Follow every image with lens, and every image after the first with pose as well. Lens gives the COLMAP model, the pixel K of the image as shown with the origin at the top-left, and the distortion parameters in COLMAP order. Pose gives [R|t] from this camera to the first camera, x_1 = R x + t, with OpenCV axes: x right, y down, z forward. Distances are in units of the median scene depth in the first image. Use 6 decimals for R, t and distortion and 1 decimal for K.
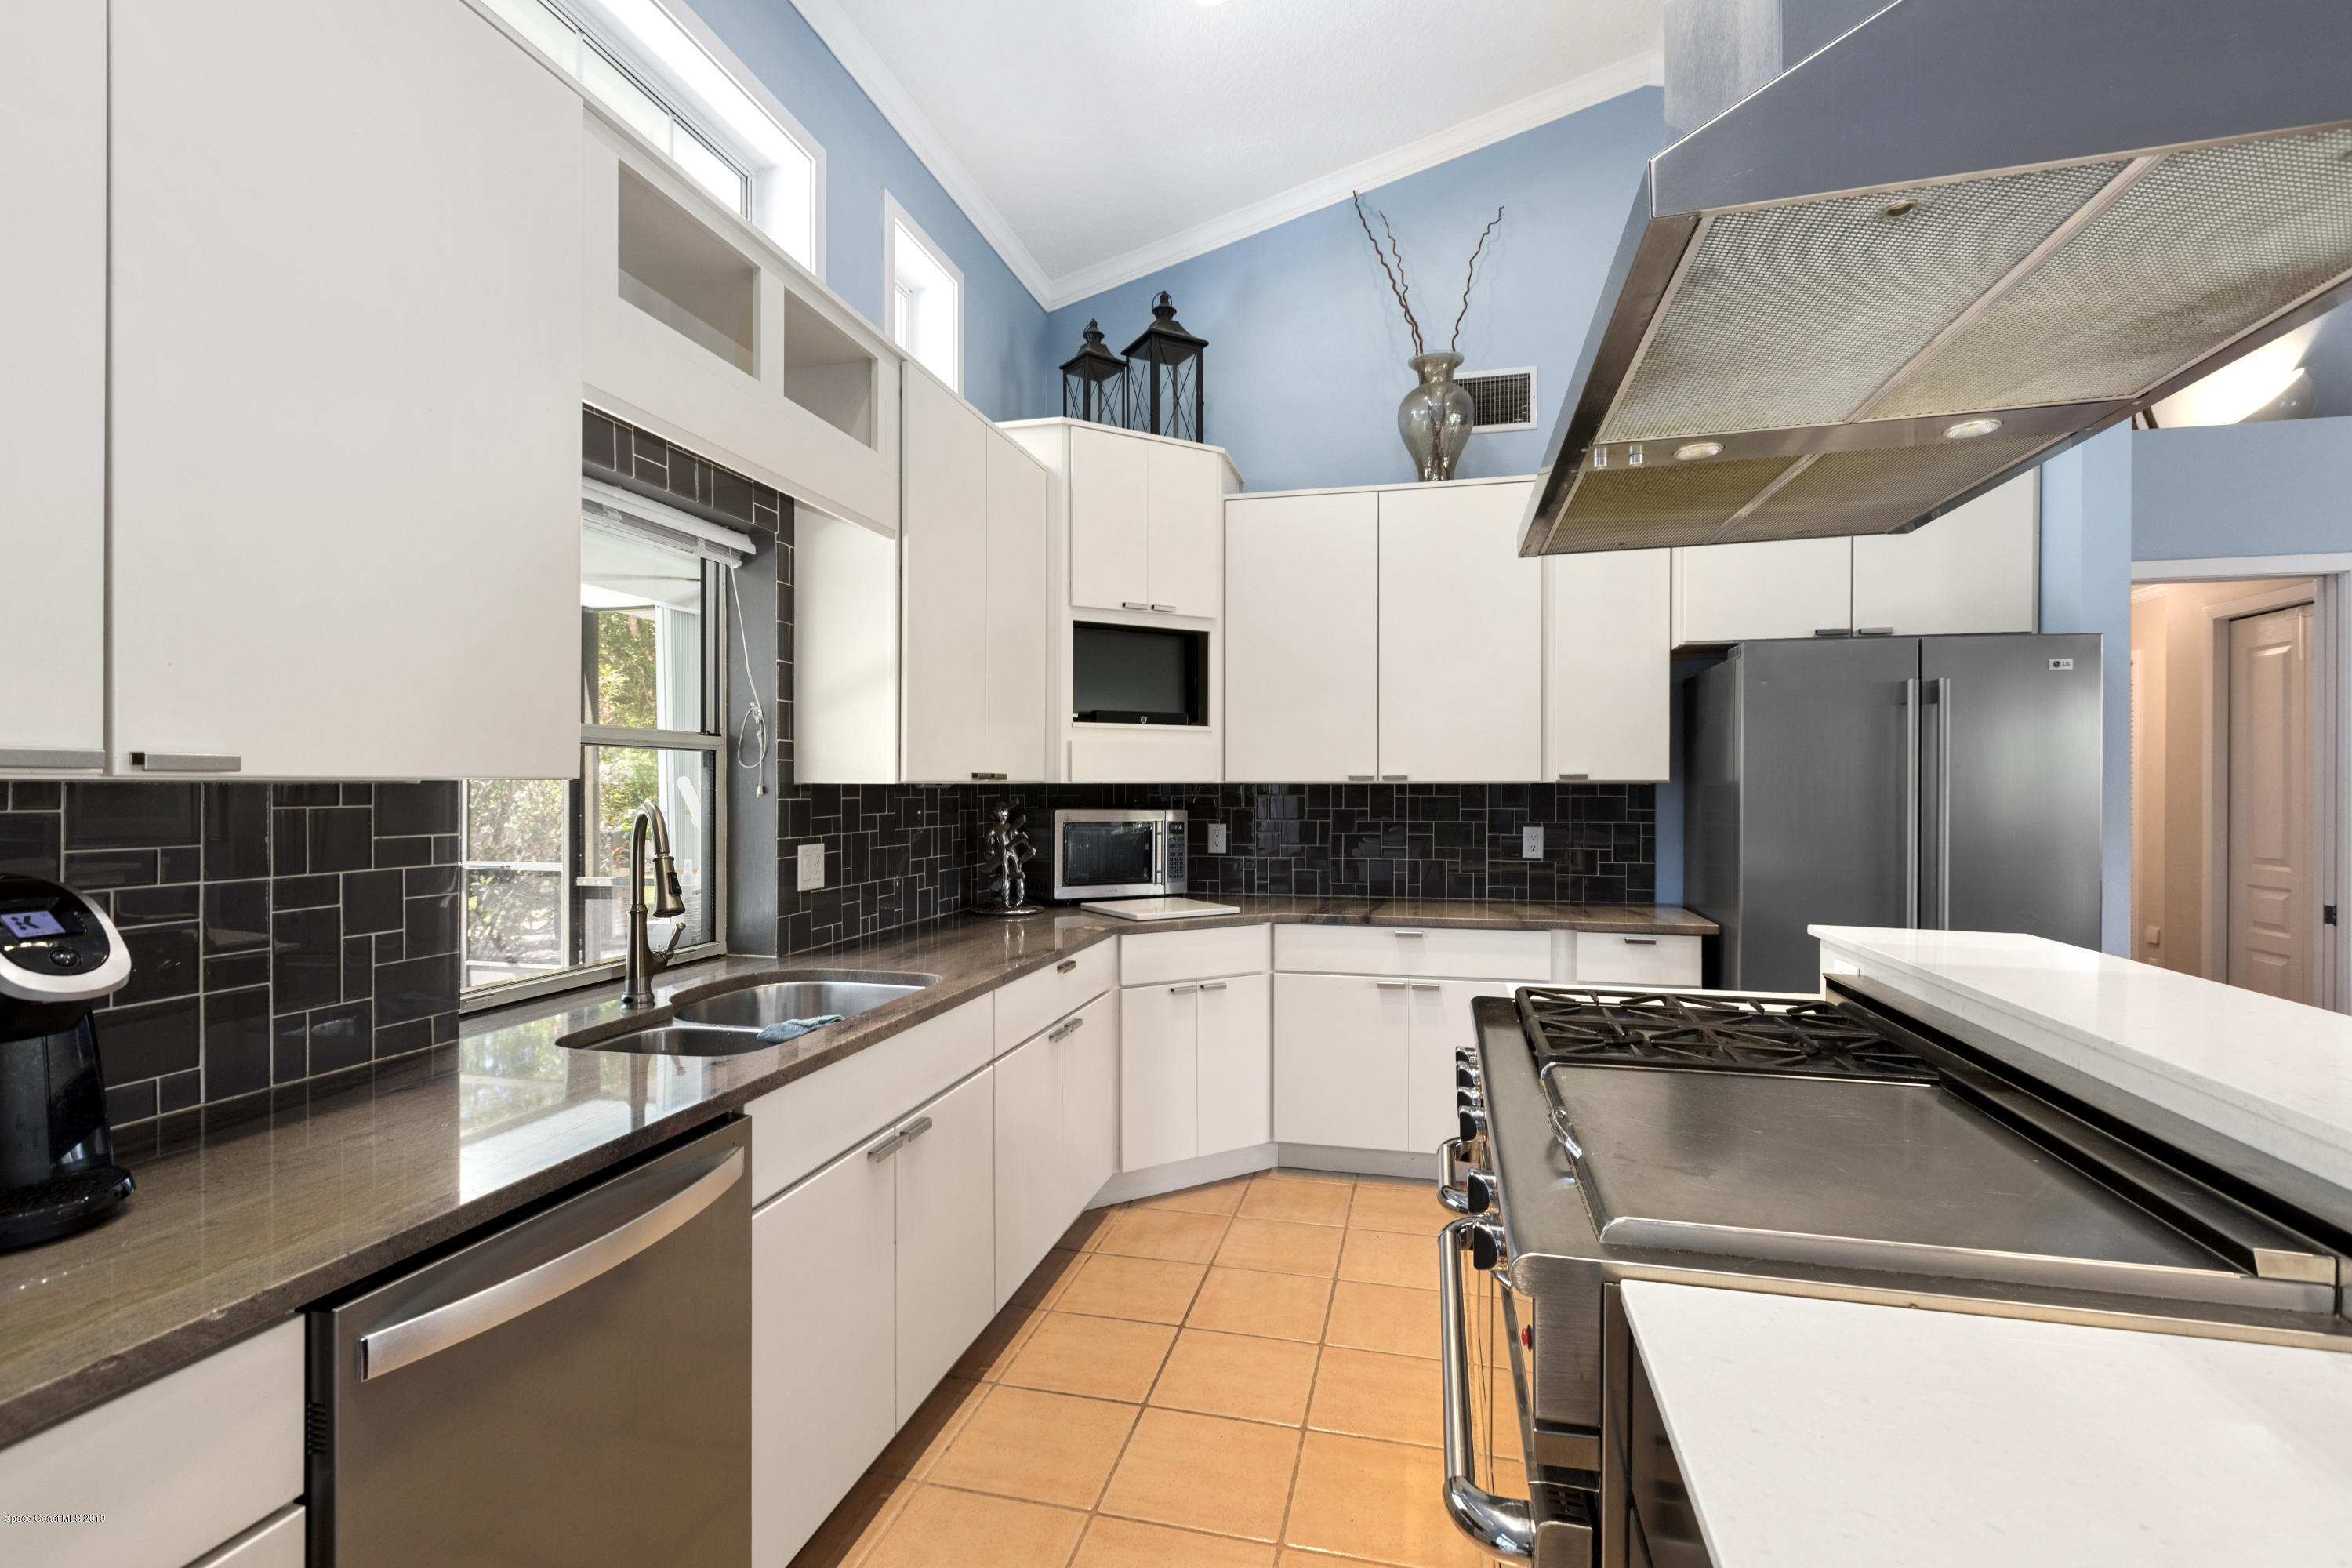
lens RADIAL K [[1058.2, 0, 1176.0], [0, 1058.2, 784.0], [0, 0, 1]] dist [0.000385, 0.000202]
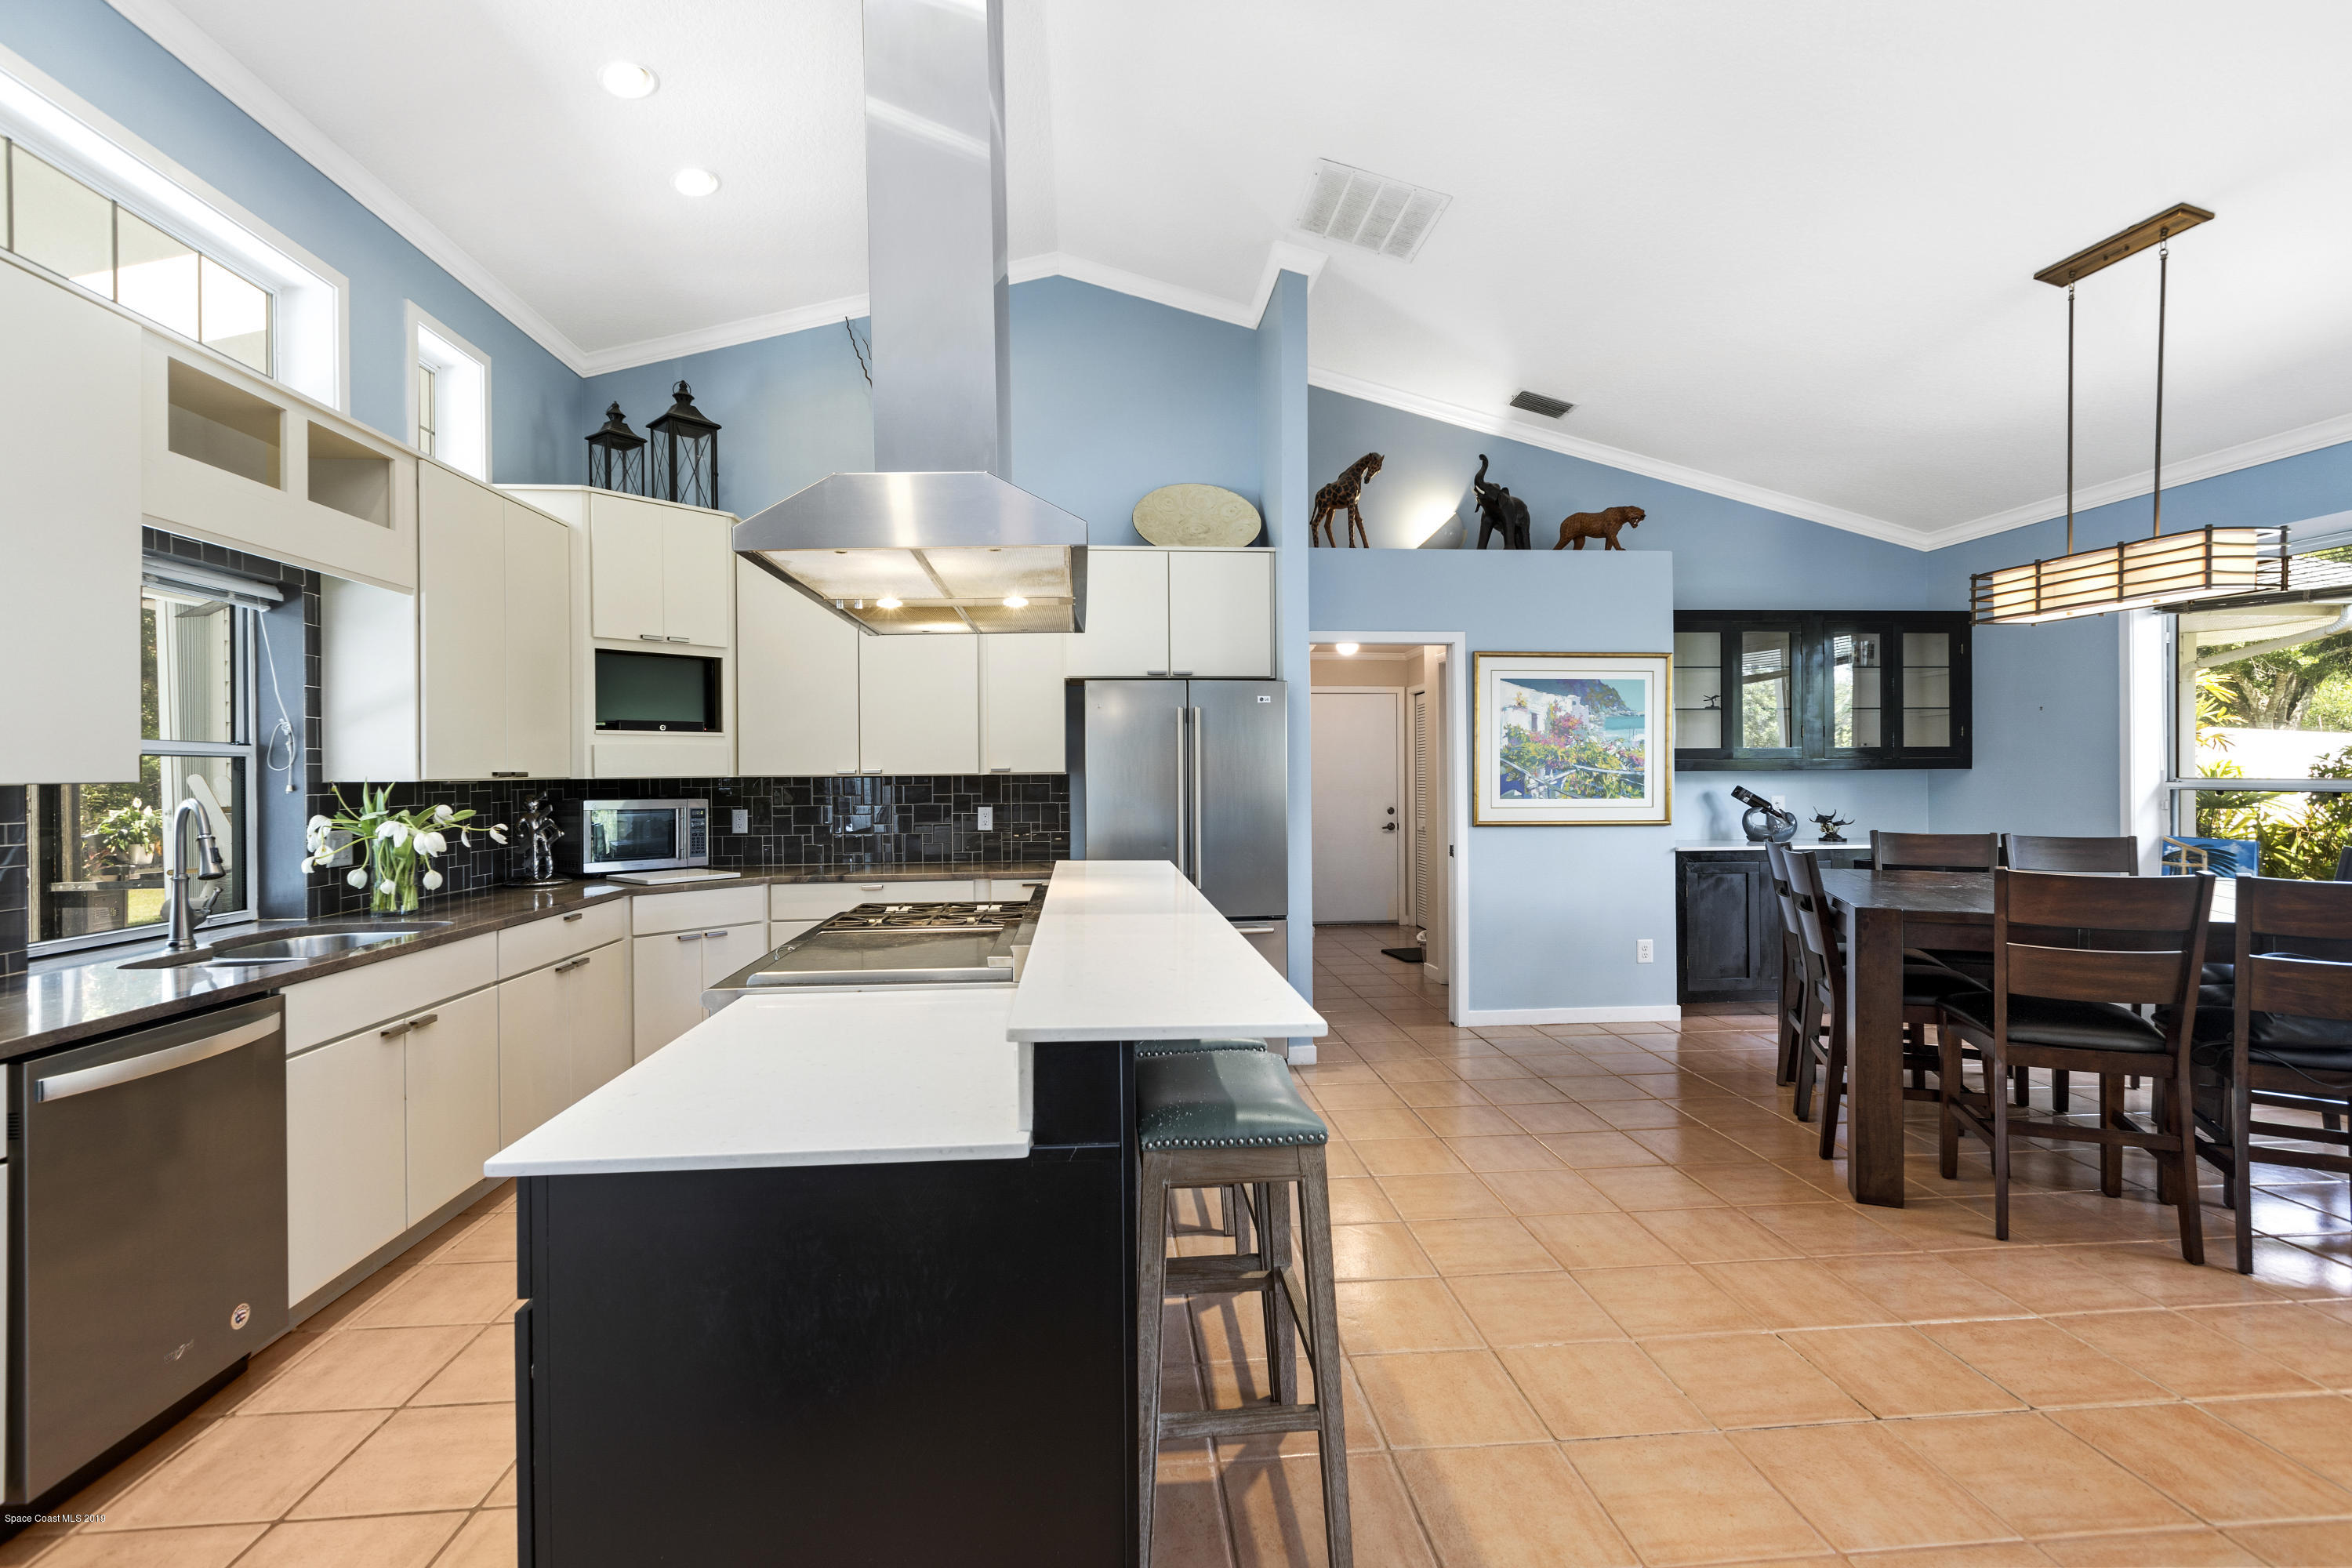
lens RADIAL K [[1049.1, 0, 1180.7], [0, 1049.1, 774.6], [0, 0, 1]] dist [0.000557, -0.000277]
pose [[0.946180, -0.009093, 0.323514, 0.154647], [0.008346, 0.999958, 0.003695, -0.004324], [-0.323534, -0.000796, 0.946216, -0.393113]]
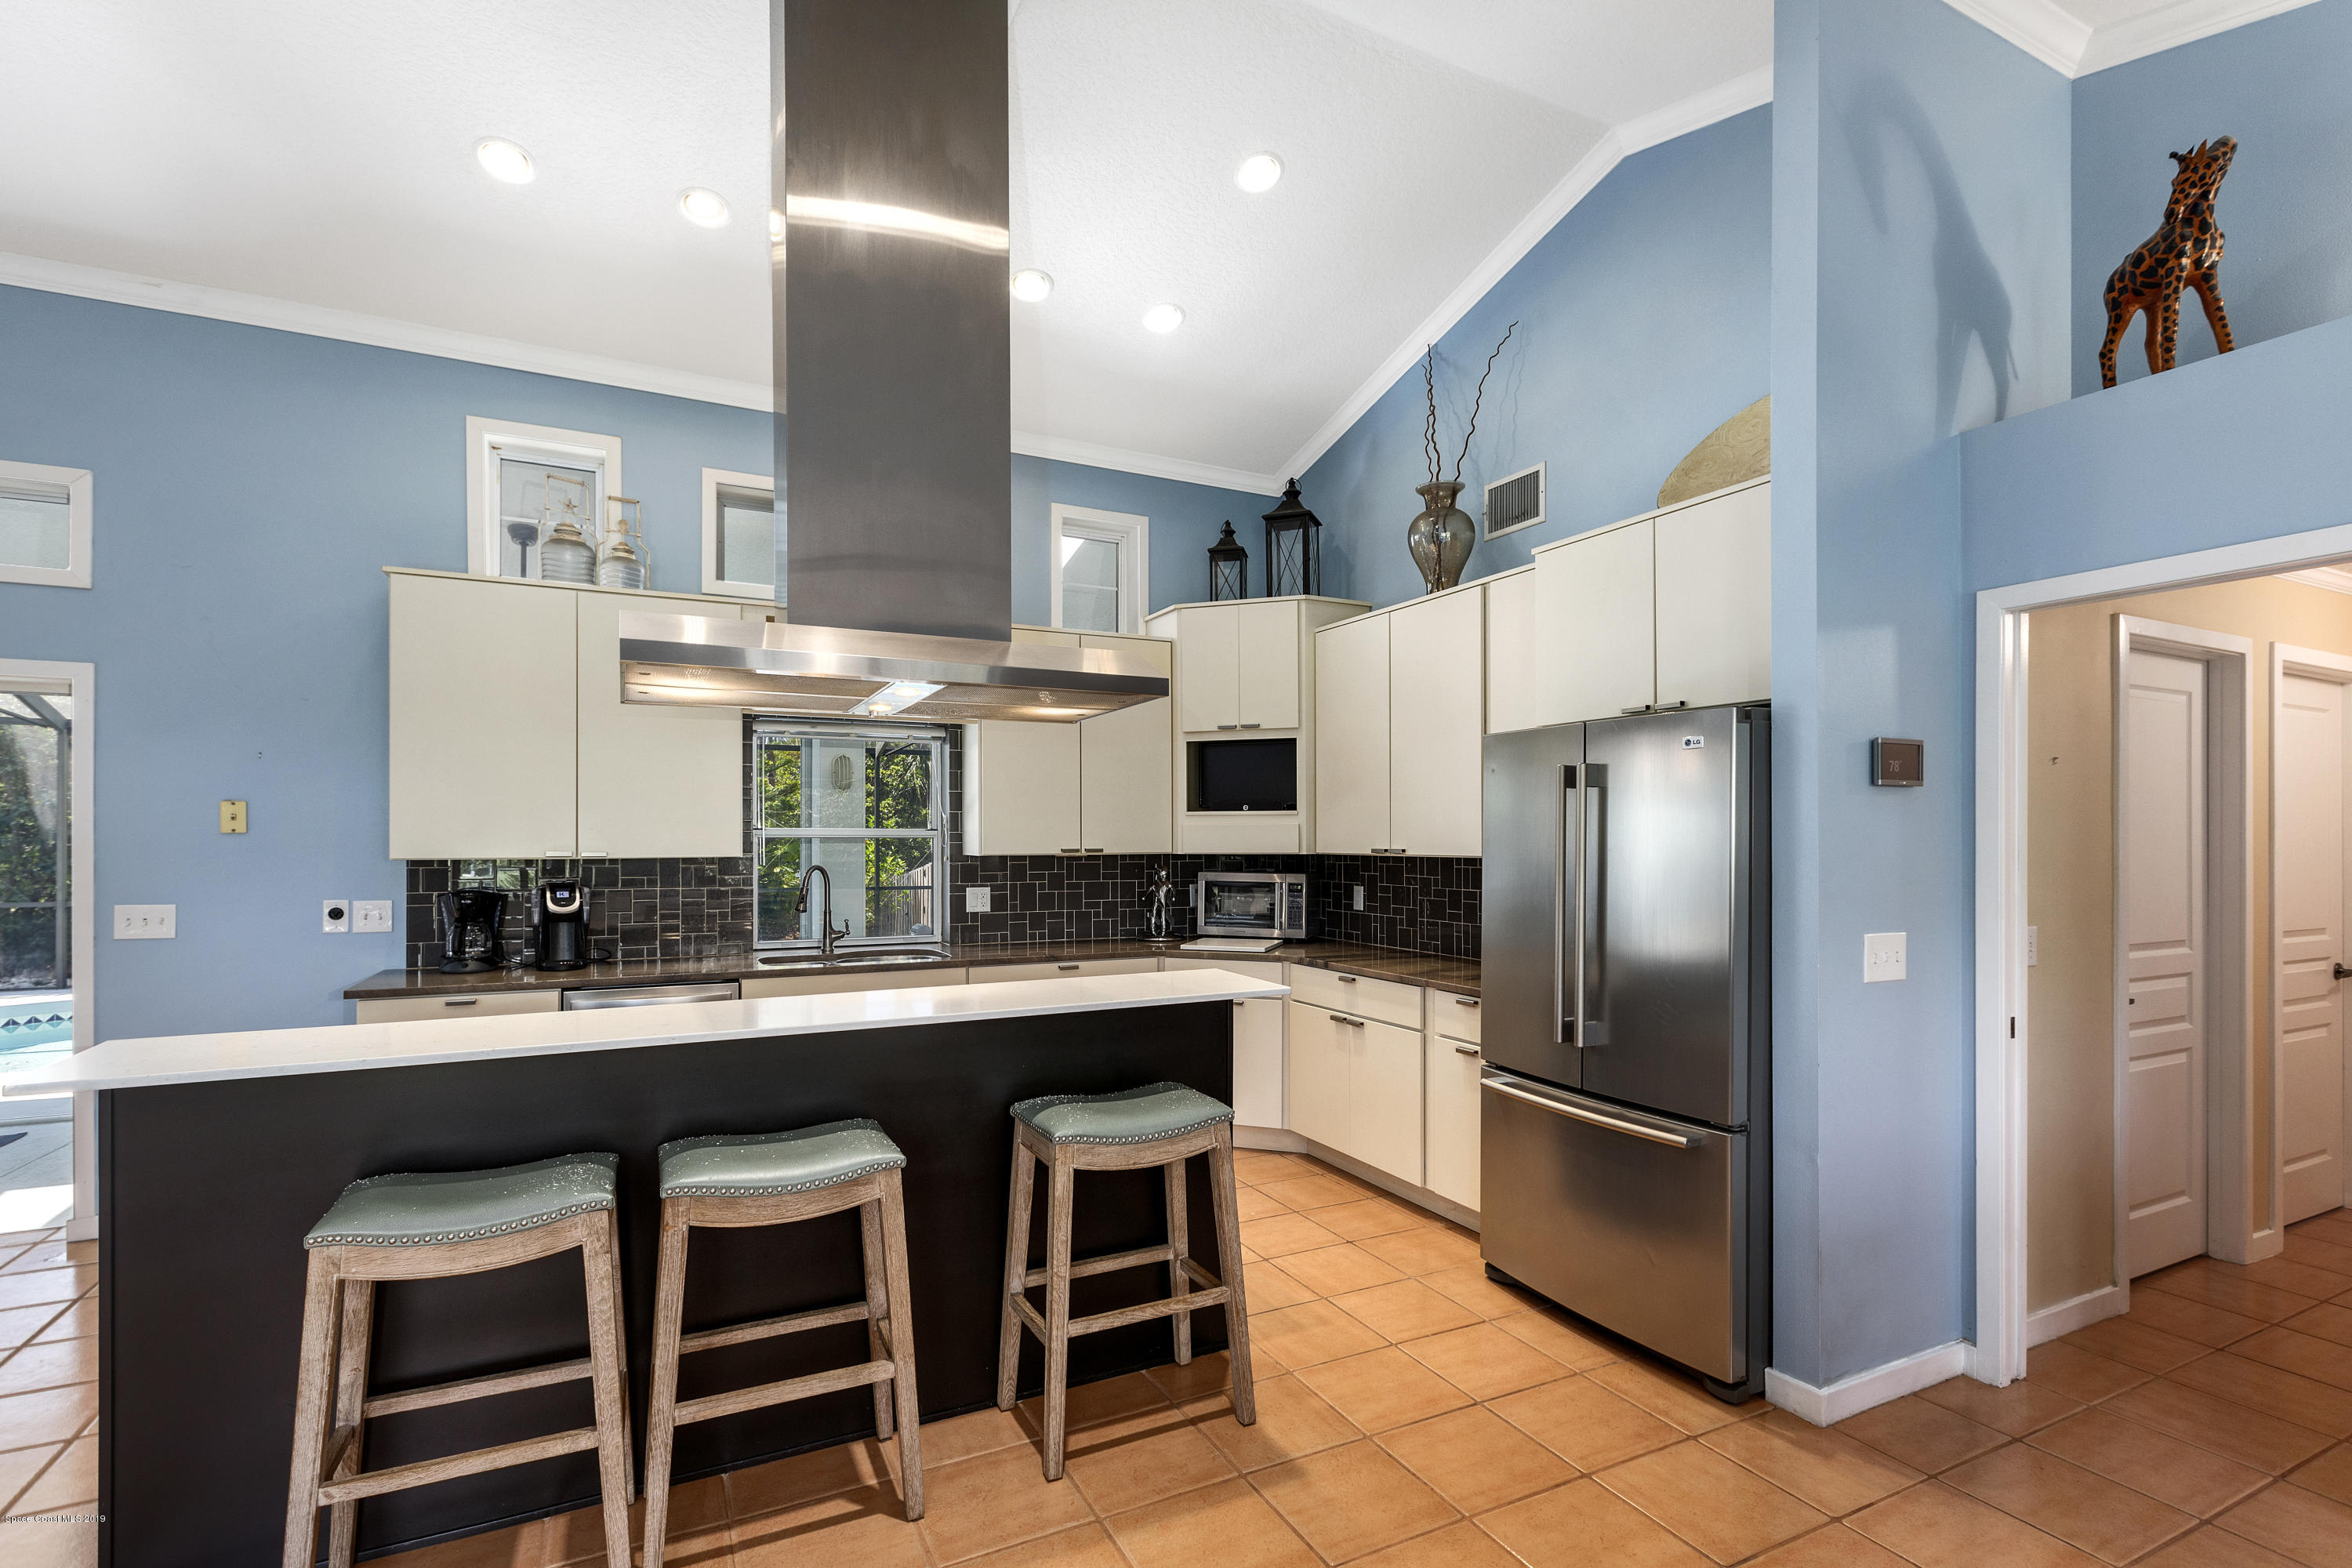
lens RADIAL K [[1067.4, 0, 1167.2], [0, 1067.4, 797.3], [0, 0, 1]] dist [-0.001586, -0.000277]
pose [[0.638598, -0.031377, -0.768900, 1.016020], [0.002614, 0.999251, -0.038606, -0.021754], [0.769536, 0.022643, 0.638202, 0.040760]]
